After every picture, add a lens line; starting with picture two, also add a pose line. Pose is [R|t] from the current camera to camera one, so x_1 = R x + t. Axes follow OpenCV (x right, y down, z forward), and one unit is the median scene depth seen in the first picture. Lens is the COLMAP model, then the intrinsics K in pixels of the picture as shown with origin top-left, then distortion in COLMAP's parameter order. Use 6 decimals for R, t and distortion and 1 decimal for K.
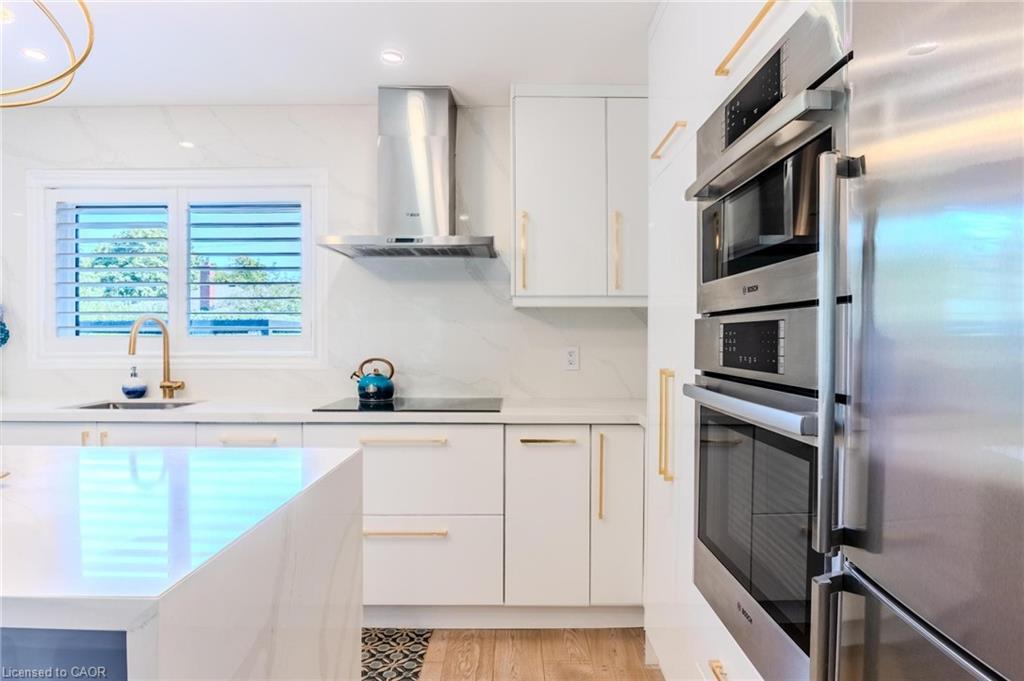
lens RADIAL K [[621.6, 0, 508.5], [0, 621.6, 342.1], [0, 0, 1]] dist [0.004075, 0.002698]
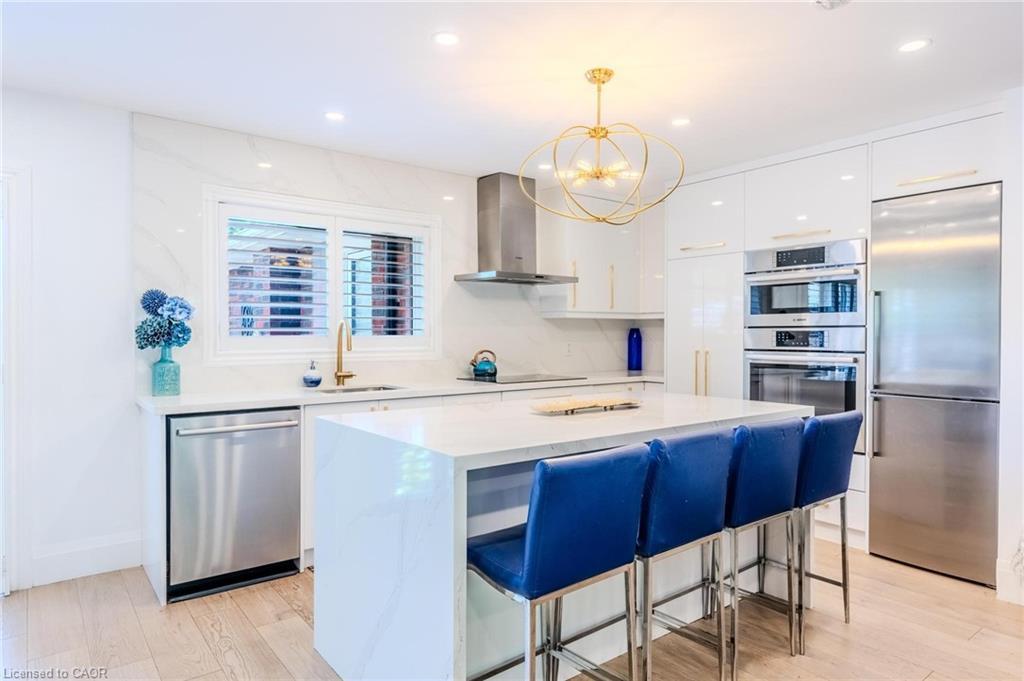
lens RADIAL K [[621.6, 0, 508.6], [0, 621.6, 335.3], [0, 0, 1]] dist [0.004075, 0.002698]
pose [[0.777322, -0.002322, 0.629099, -1.069891], [0.006546, 0.999969, -0.004397, -0.002700], [-0.629069, 0.007536, 0.777313, -0.183374]]
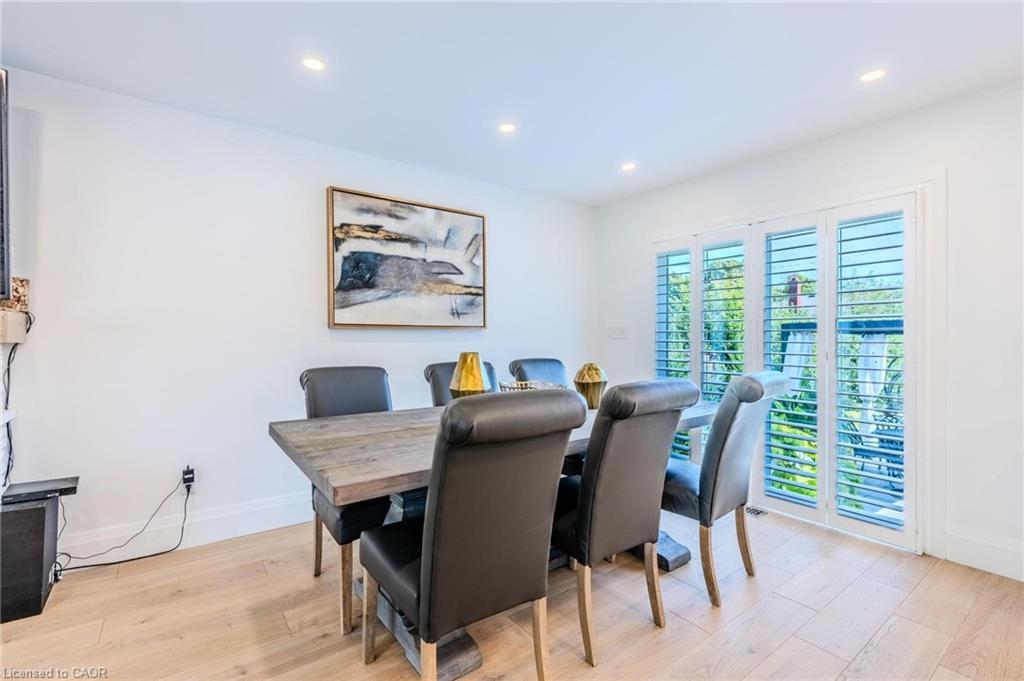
lens RADIAL K [[464.9, 0, 512.6], [0, 464.9, 339.0], [0, 0, 1]] dist [0.000175, 0.000592]
pose [[0.595793, 0.006063, -0.803115, -0.827301], [-0.012549, 0.999920, -0.001761, 0.018088], [0.803040, 0.011127, 0.595821, -0.012225]]
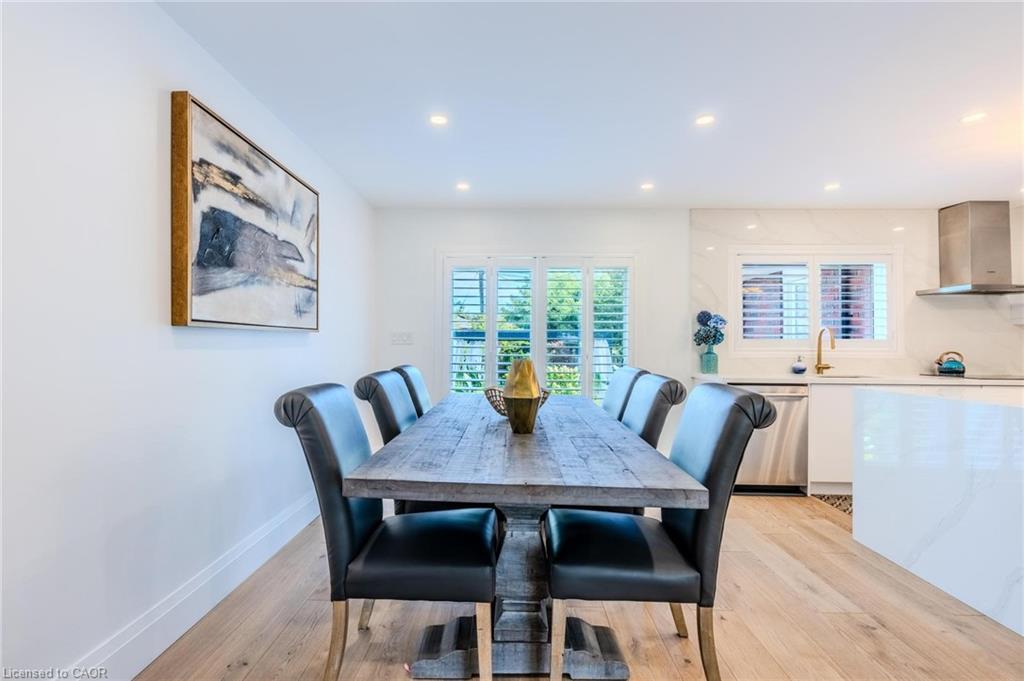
lens RADIAL K [[464.9, 0, 493.5], [0, 464.9, 336.8], [0, 0, 1]] dist [0.000175, 0.000592]
pose [[0.999944, 0.005040, -0.009331, -1.461116], [-0.005287, 0.999633, -0.026560, 0.024857], [0.009194, 0.026608, 0.999604, -0.329359]]
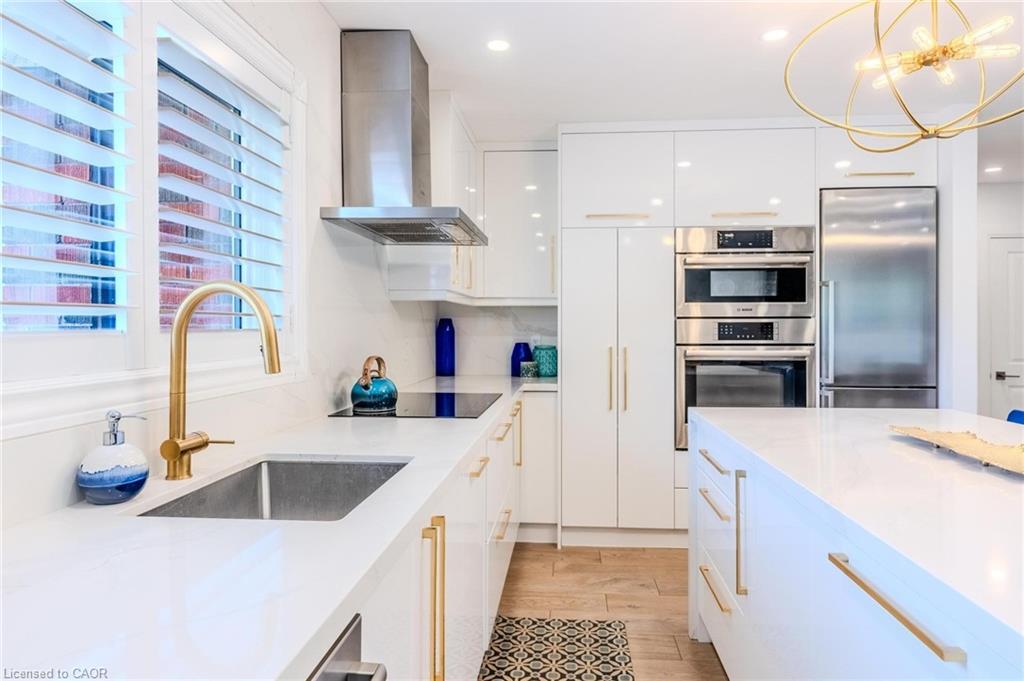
lens RADIAL K [[621.6, 0, 535.4], [0, 621.6, 328.7], [0, 0, 1]] dist [0.004075, 0.002698]
pose [[0.045006, -0.001896, 0.998985, -0.957973], [0.012570, 0.999920, 0.001332, -0.007971], [-0.998908, 0.012497, 0.045027, 0.739221]]
